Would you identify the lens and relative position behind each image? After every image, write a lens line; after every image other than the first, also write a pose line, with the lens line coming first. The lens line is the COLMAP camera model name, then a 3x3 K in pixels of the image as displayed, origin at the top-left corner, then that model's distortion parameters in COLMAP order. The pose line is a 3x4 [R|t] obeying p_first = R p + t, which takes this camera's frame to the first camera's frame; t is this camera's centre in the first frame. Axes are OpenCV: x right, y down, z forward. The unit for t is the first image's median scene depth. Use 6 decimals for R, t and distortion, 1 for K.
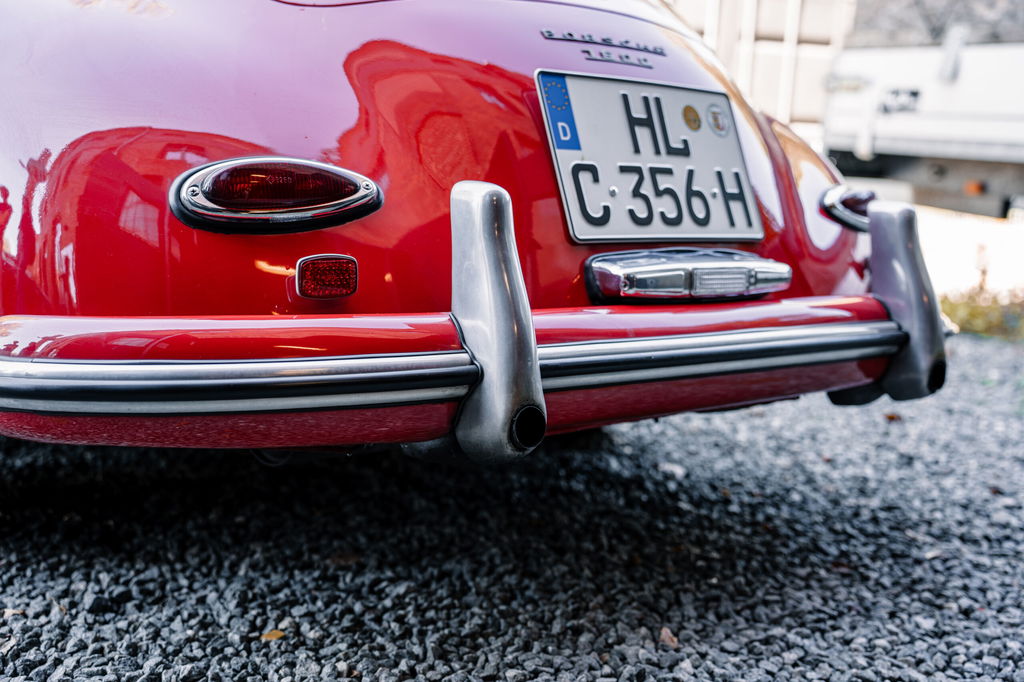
lens RADIAL K [[1154.7, 0, 515.1], [0, 1154.7, 332.2], [0, 0, 1]] dist [0.124967, 0.000000]
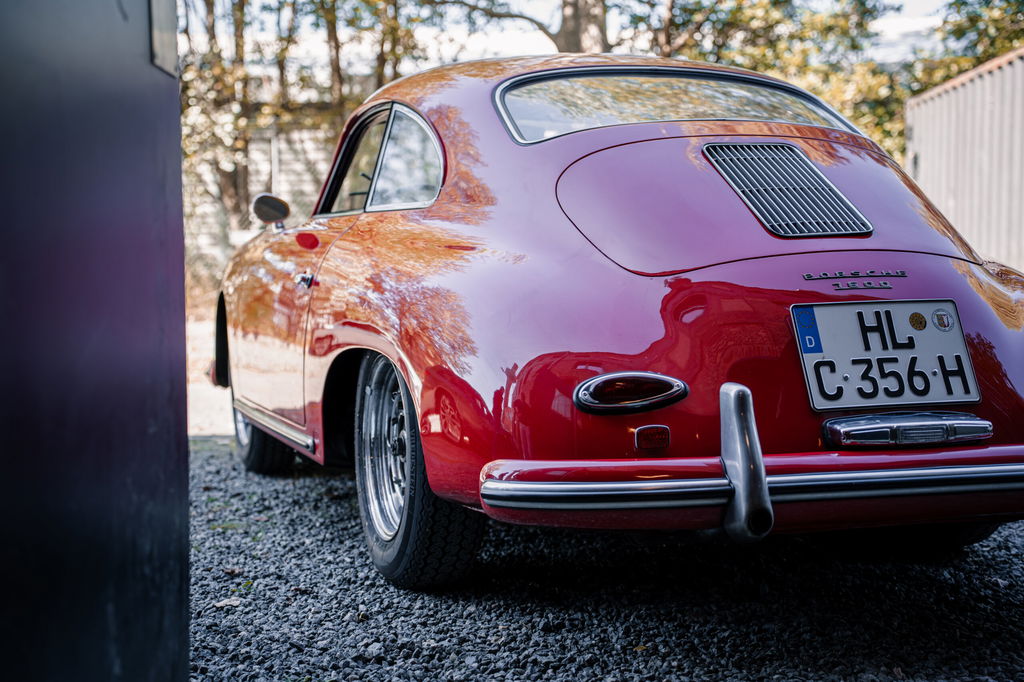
lens RADIAL K [[1412.5, 0, 513.7], [0, 1412.5, 340.4], [0, 0, 1]] dist [0.243507, 0.000000]
pose [[0.925246, -0.037672, -0.377493, 0.415079], [0.006901, 0.996564, -0.082540, -0.014496], [0.379305, 0.073764, 0.922327, -0.993864]]
